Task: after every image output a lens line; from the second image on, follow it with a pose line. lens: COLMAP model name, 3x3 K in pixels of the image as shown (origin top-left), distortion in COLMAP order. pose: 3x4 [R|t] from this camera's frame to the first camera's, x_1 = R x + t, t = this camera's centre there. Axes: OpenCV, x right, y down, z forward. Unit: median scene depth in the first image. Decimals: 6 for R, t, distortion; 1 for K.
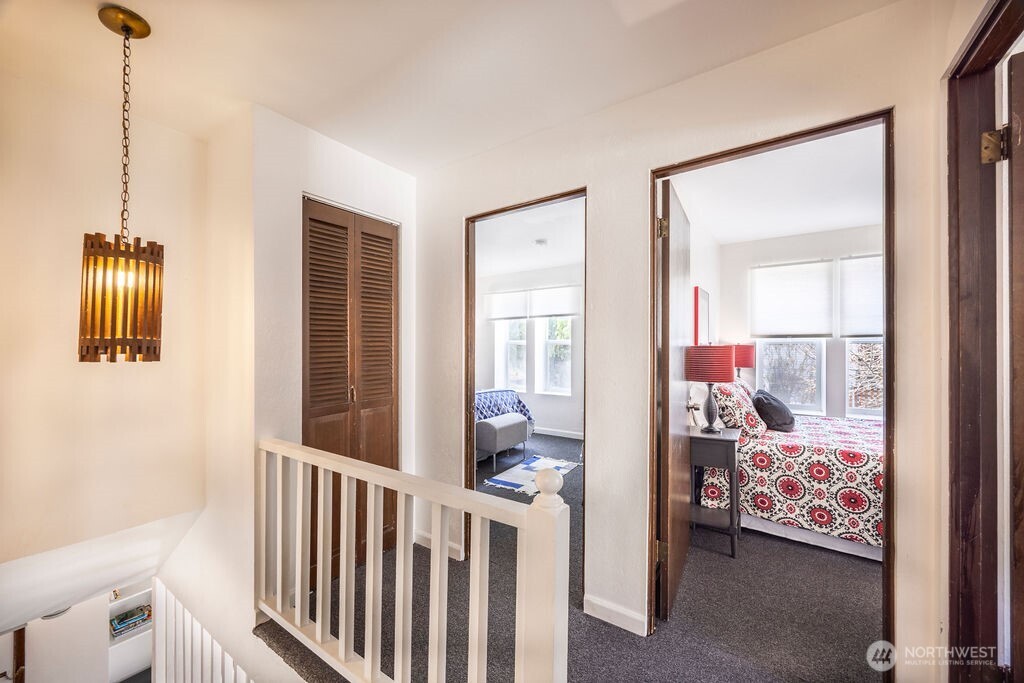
lens RADIAL K [[392.7, 0, 512.0], [0, 392.7, 341.5], [0, 0, 1]] dist [-0.000452, 0.000040]
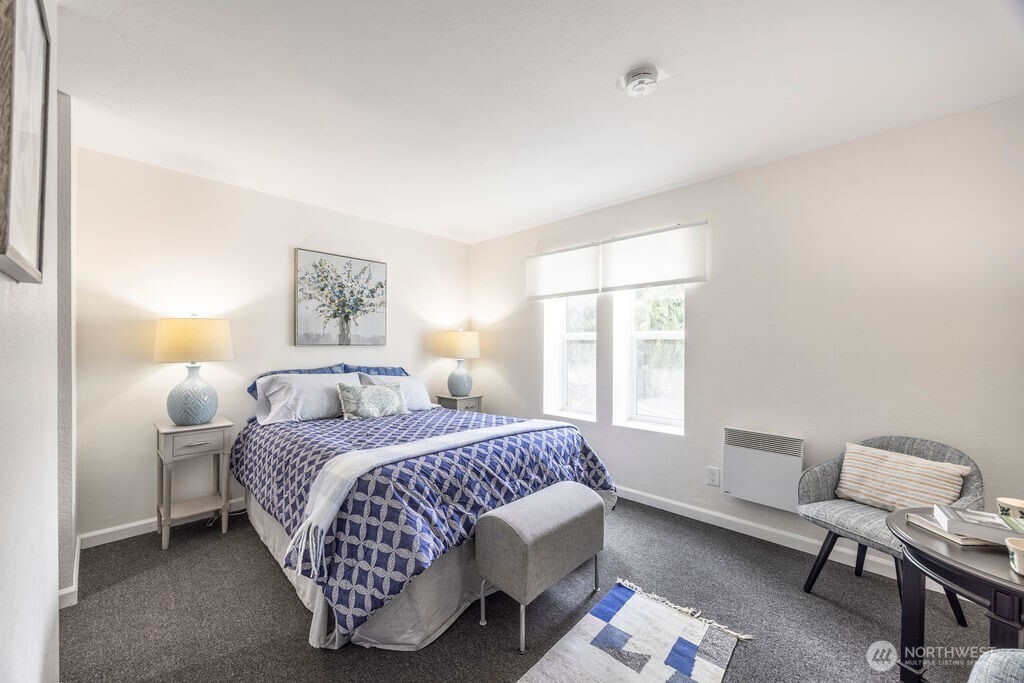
lens RADIAL K [[392.7, 0, 512.0], [0, 392.7, 341.5], [0, 0, 1]] dist [-0.000452, 0.000040]
pose [[0.986815, 0.000027, -0.161850, 0.008360], [-0.000484, 0.999996, -0.002785, 0.017329], [0.161849, 0.002826, 0.986811, 0.523561]]
